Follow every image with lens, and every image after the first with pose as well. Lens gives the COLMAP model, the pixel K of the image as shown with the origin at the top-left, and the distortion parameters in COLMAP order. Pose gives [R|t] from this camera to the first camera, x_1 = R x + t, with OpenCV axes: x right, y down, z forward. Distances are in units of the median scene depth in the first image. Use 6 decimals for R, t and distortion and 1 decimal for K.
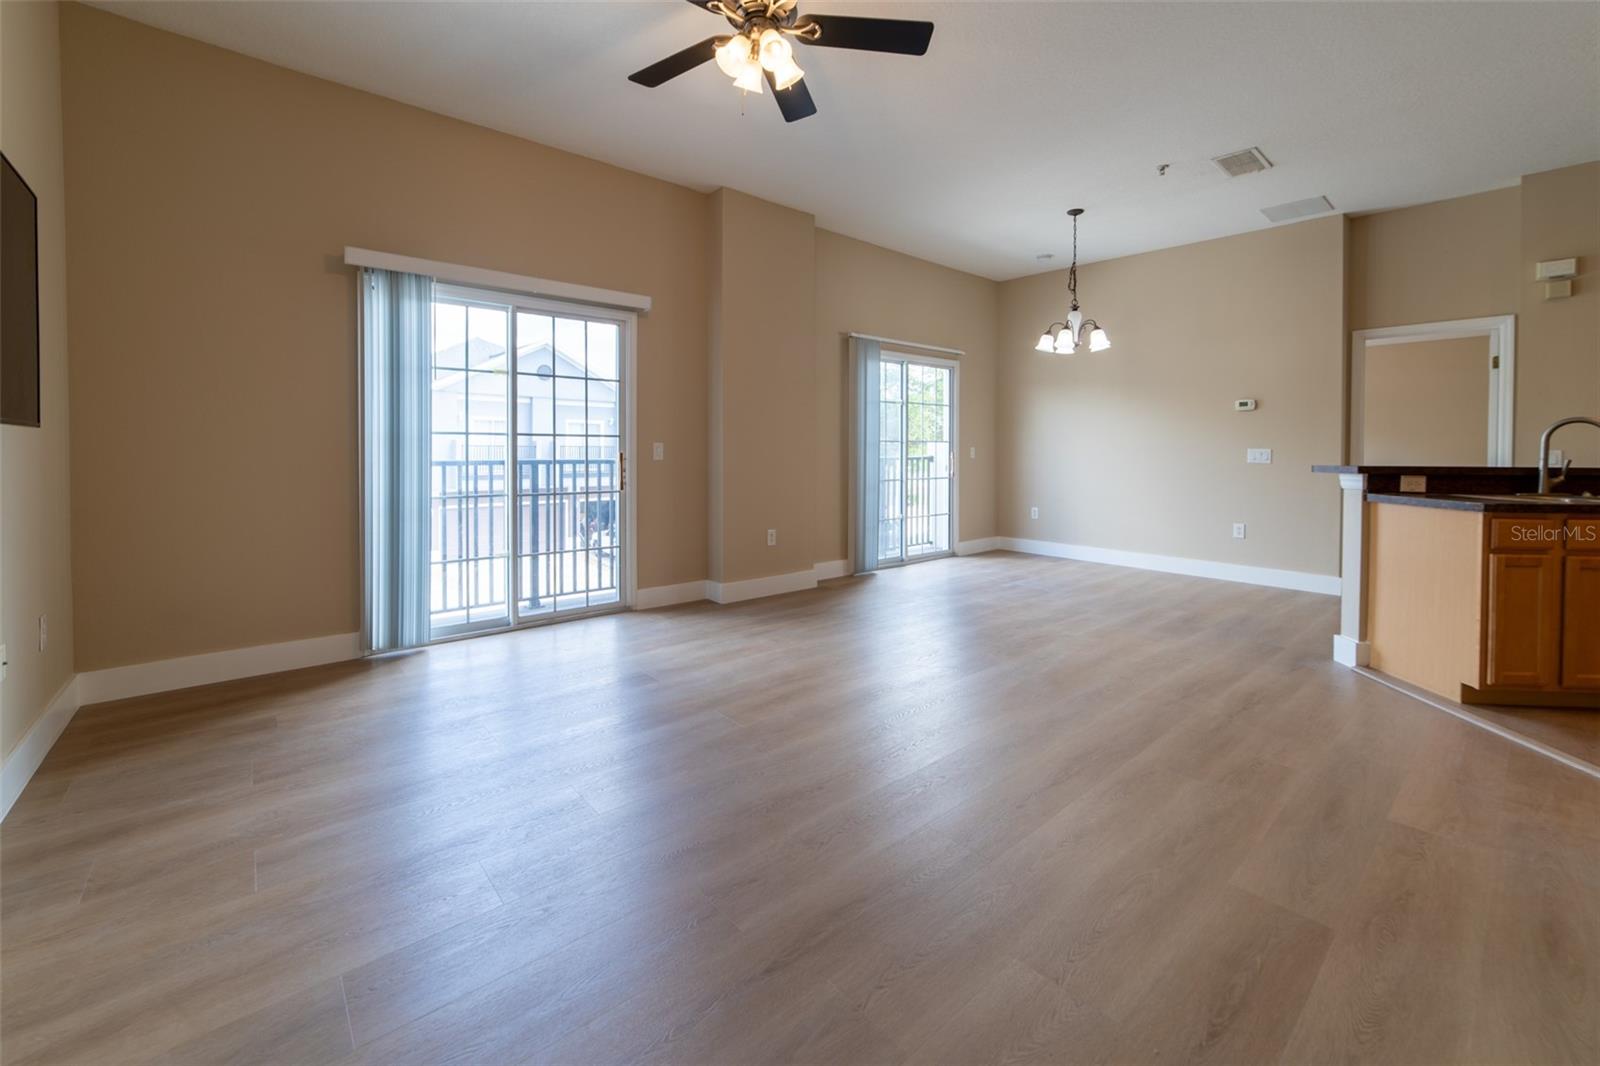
lens RADIAL K [[654.6, 0, 807.9], [0, 654.6, 460.8], [0, 0, 1]] dist [-0.011619, 0.003605]
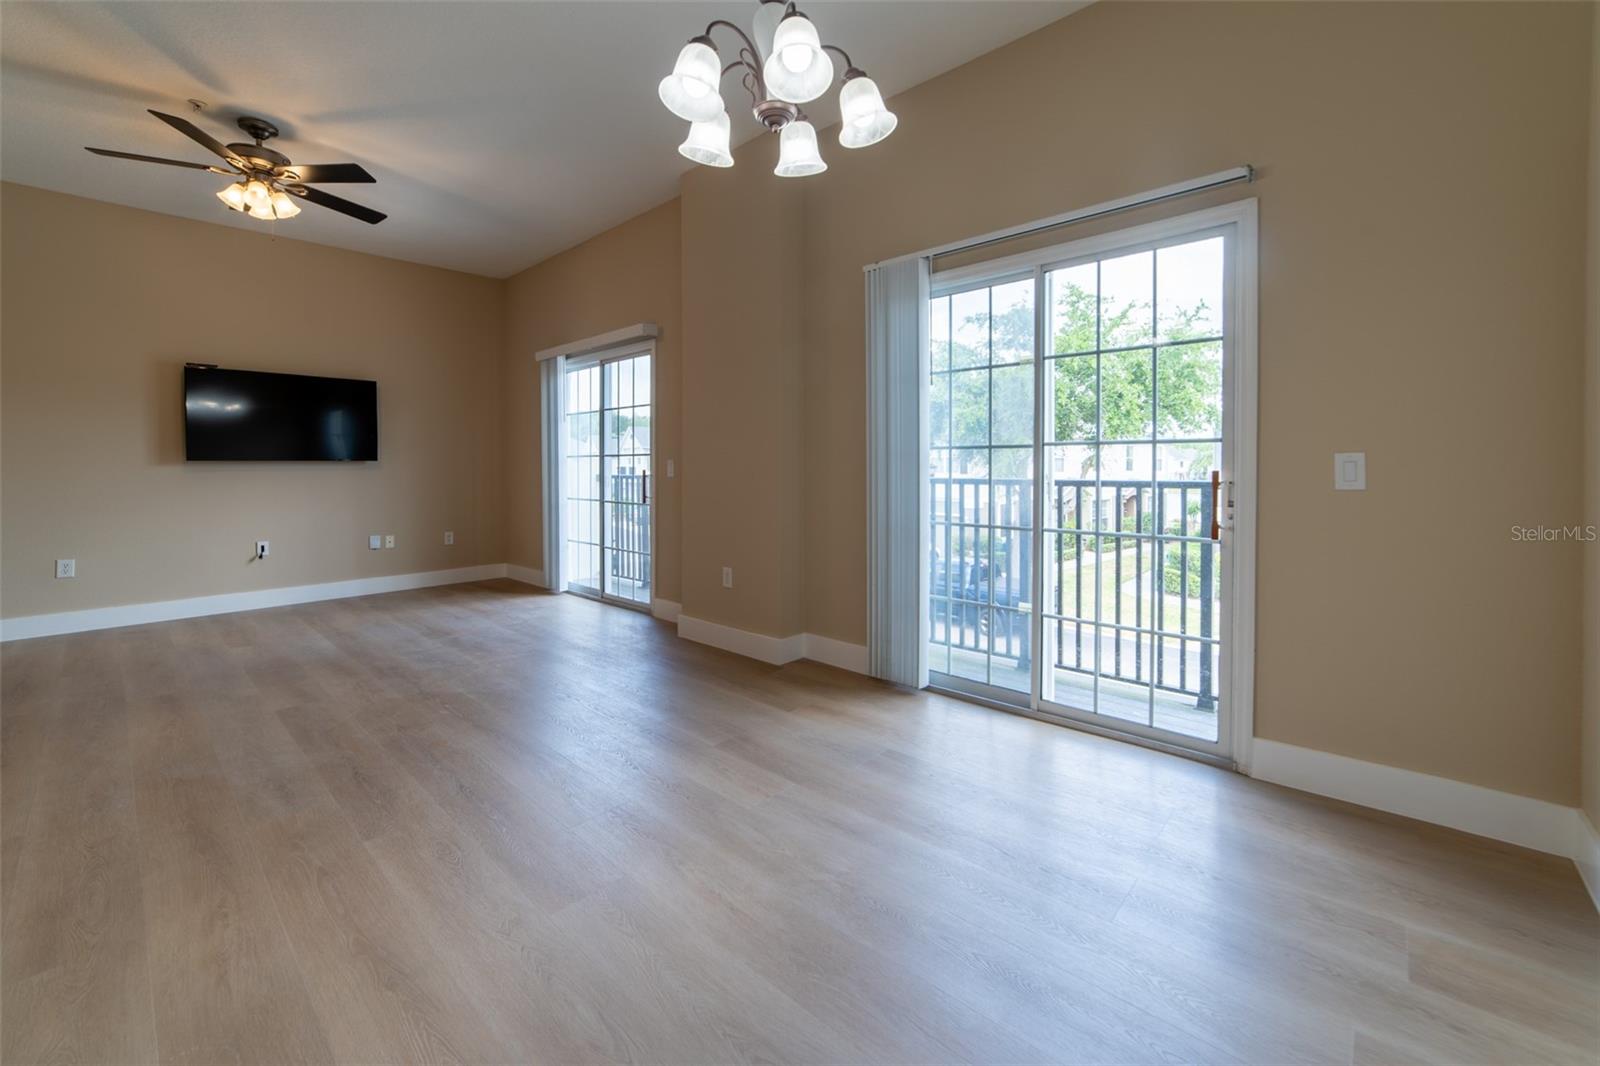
lens RADIAL K [[654.6, 0, 804.7], [0, 654.6, 477.2], [0, 0, 1]] dist [-0.011619, 0.003605]
pose [[0.102749, 0.010939, -0.994647, 0.734632], [-0.013869, 0.999858, 0.009564, -0.012018], [0.994611, 0.012812, 0.102886, 1.005673]]
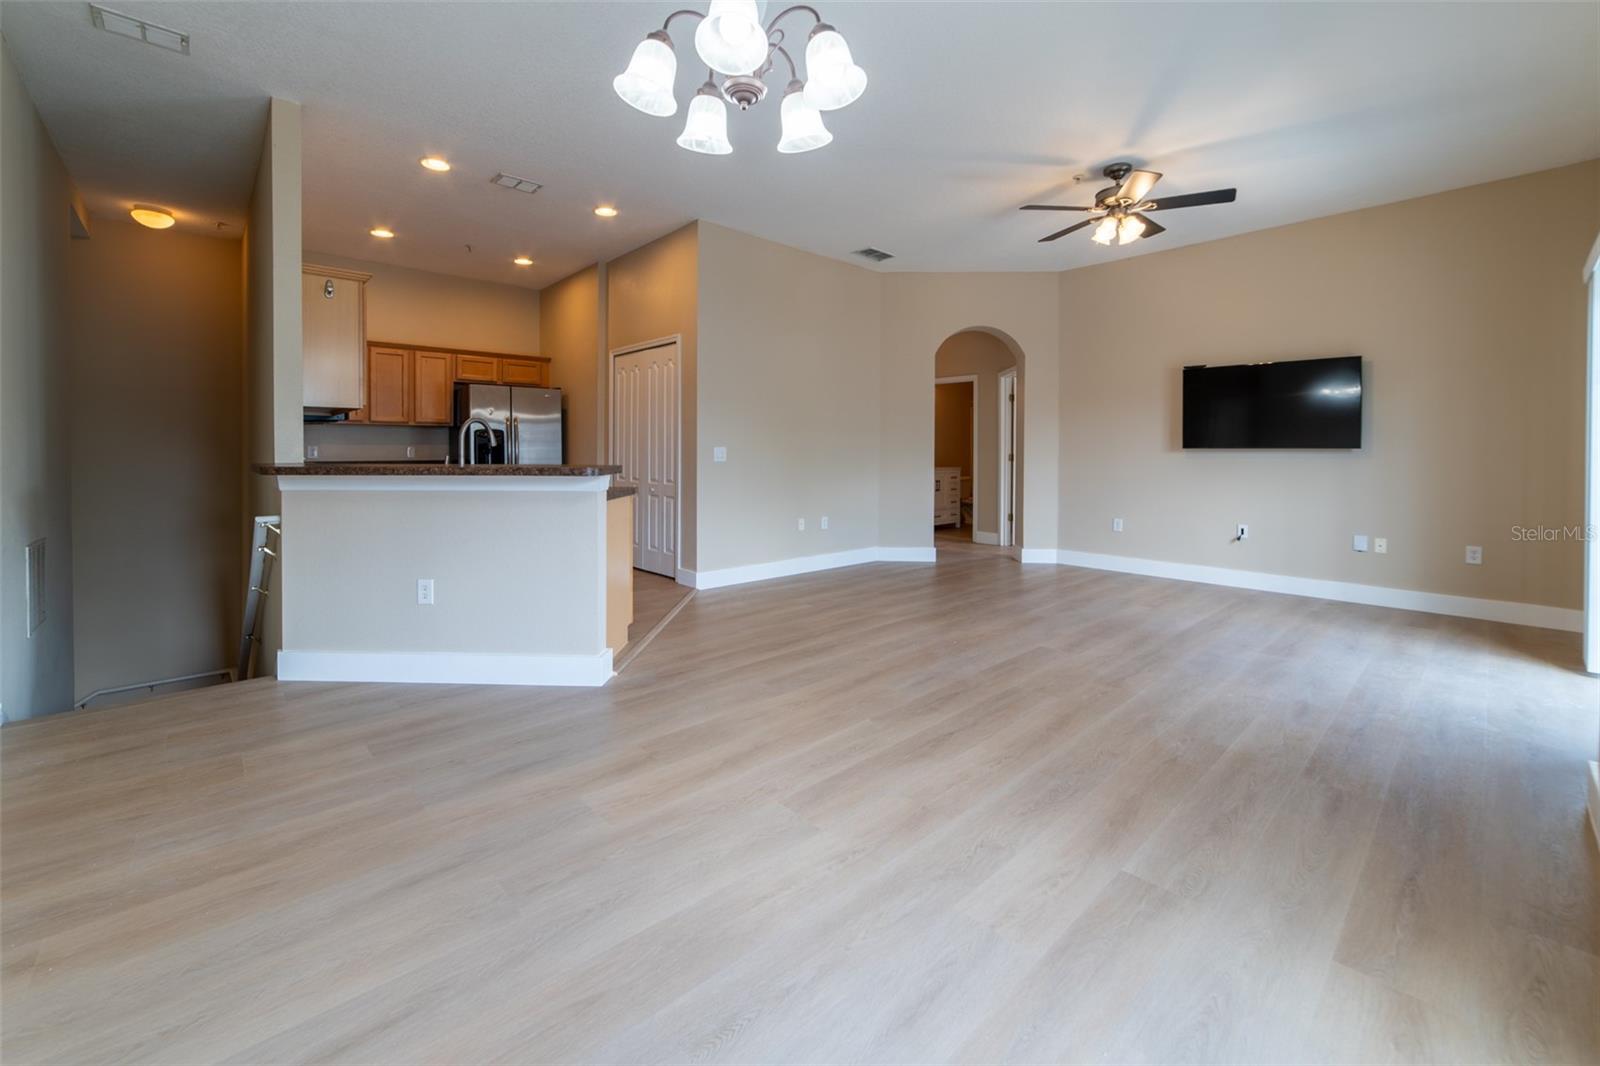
lens RADIAL K [[654.6, 0, 799.6], [0, 654.6, 456.6], [0, 0, 1]] dist [-0.011619, 0.003605]
pose [[-0.999606, -0.012638, -0.025054, 0.398127], [-0.013312, 0.999550, 0.026889, -0.022161], [0.024703, 0.027212, -0.999324, 1.330147]]
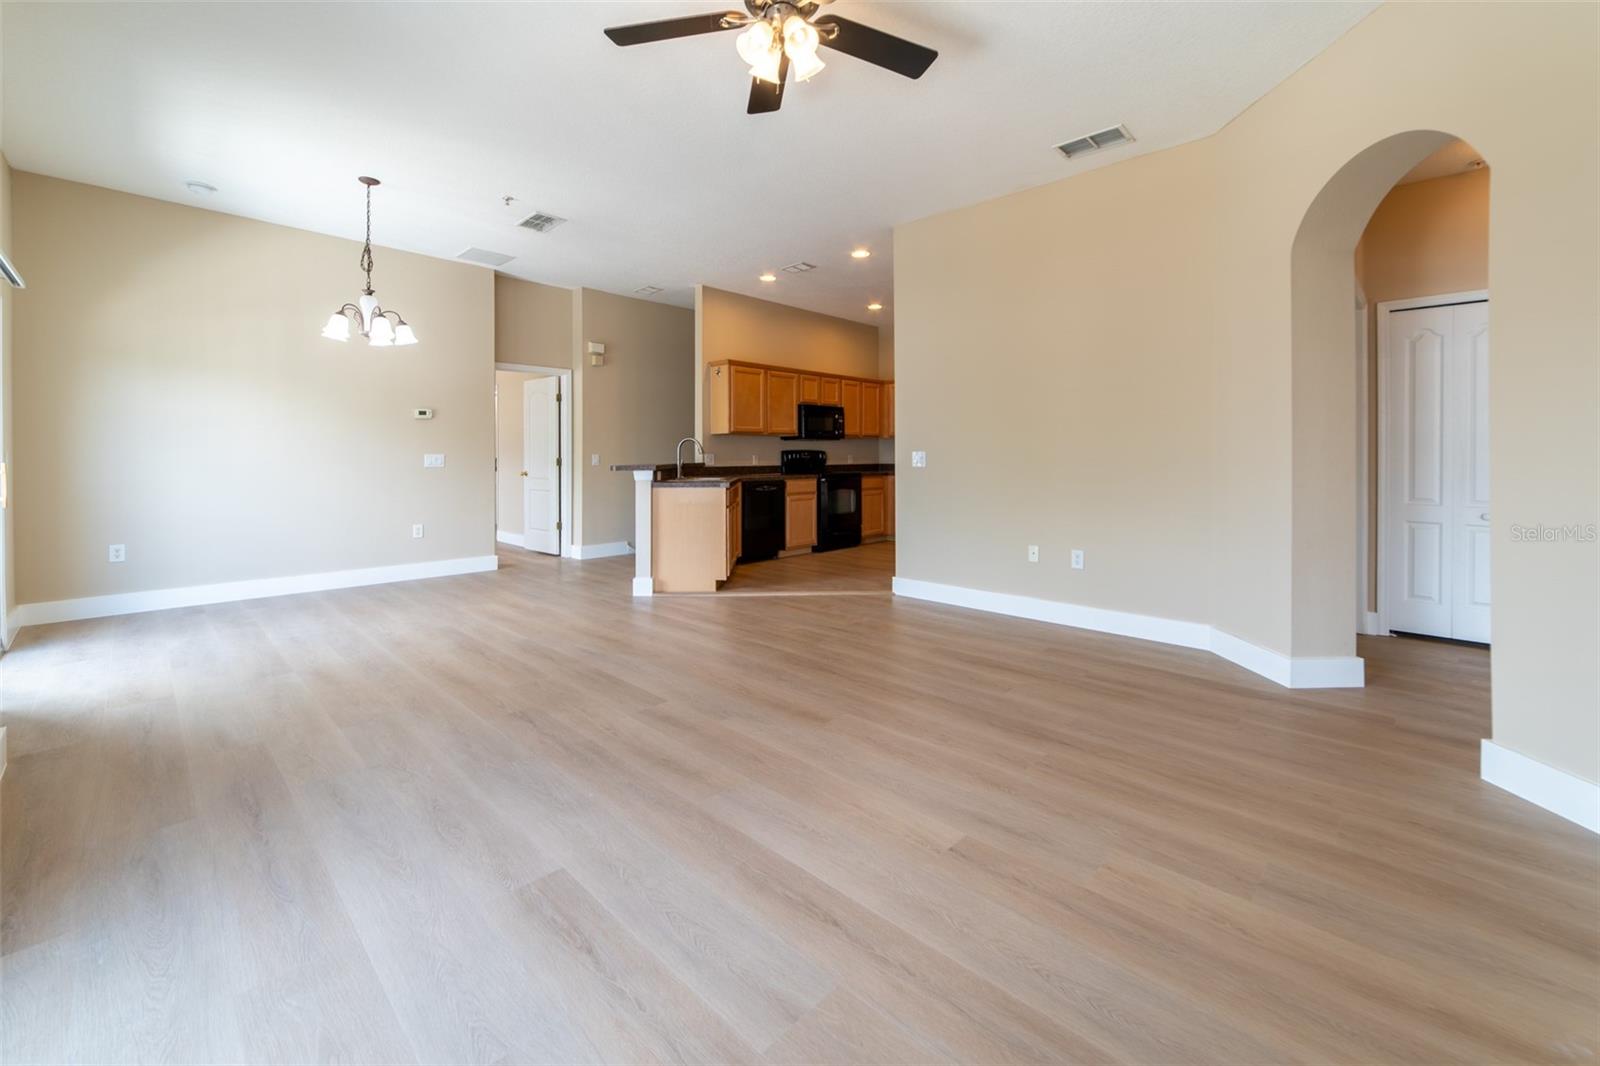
lens RADIAL K [[654.6, 0, 797.6], [0, 654.6, 446.6], [0, 0, 1]] dist [-0.011619, 0.003605]
pose [[-0.076736, 0.008712, 0.997013, -0.500686], [0.020651, 0.999761, -0.007147, -0.011432], [-0.996838, 0.020041, -0.076897, 0.514838]]
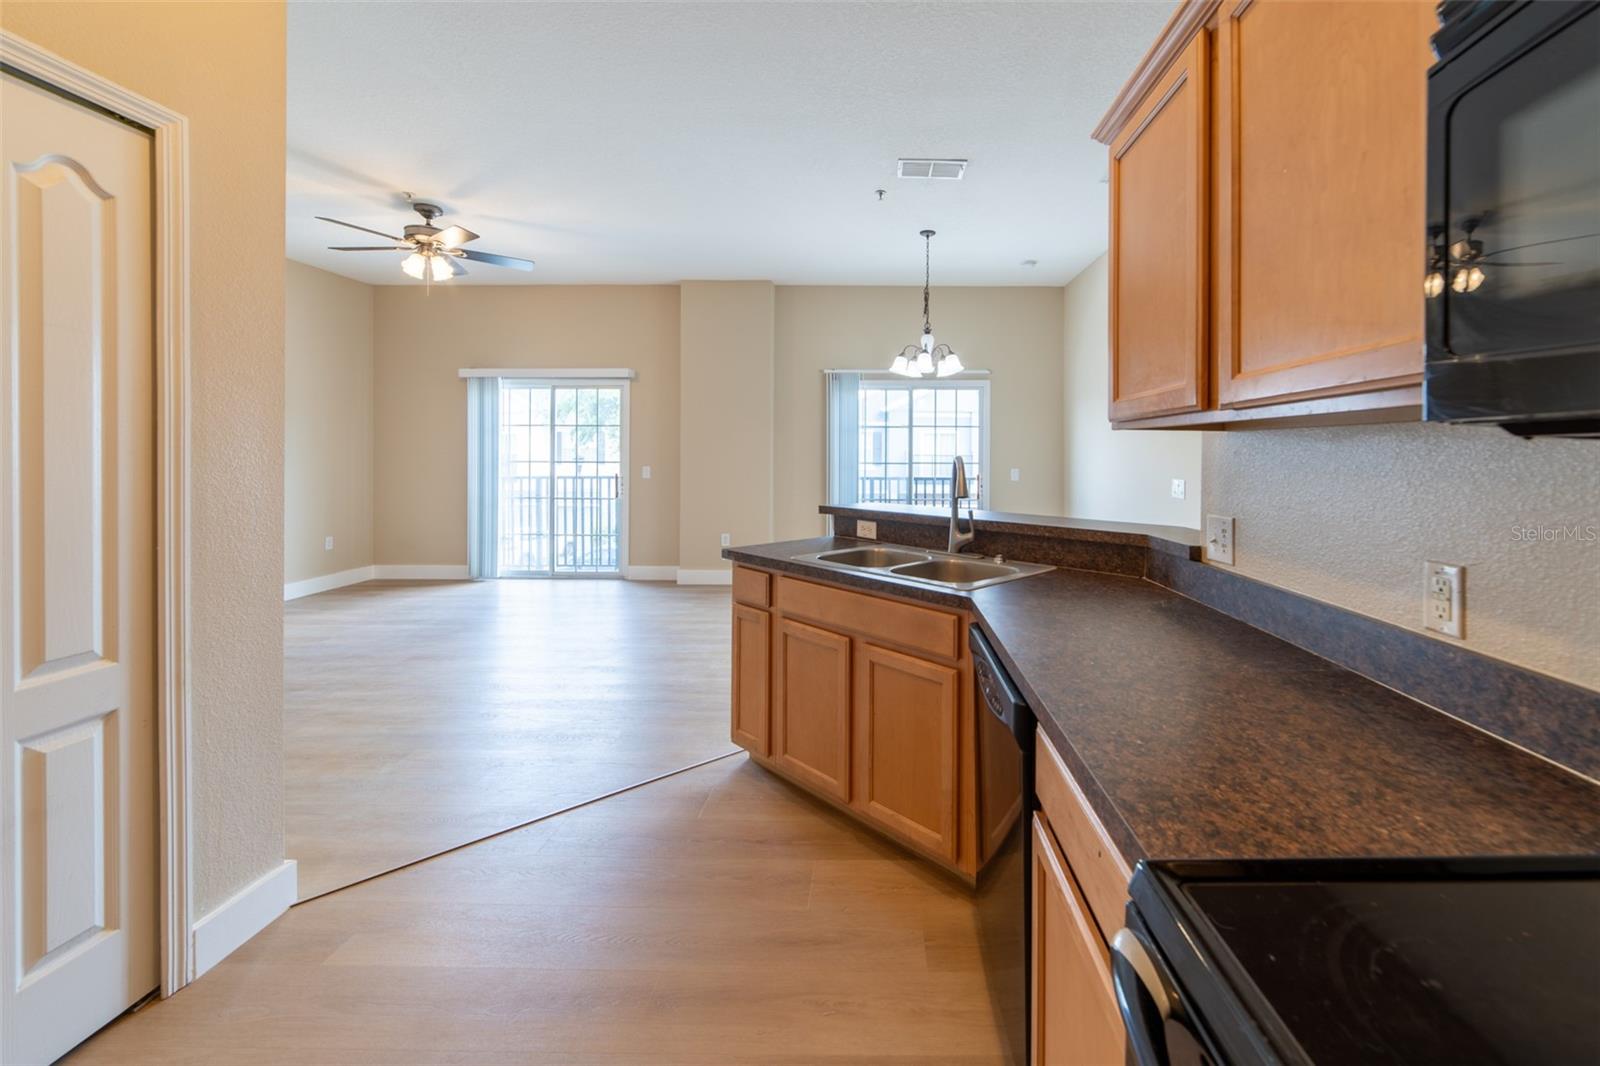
lens RADIAL K [[654.6, 0, 901.0], [0, 654.6, 457.1], [0, 0, 1]] dist [-0.011619, 0.003605]
pose [[0.758597, 0.001675, -0.651558, 1.037948], [-0.011947, 0.999864, -0.011339, -0.034747], [0.651450, 0.016386, 0.758514, 0.246490]]
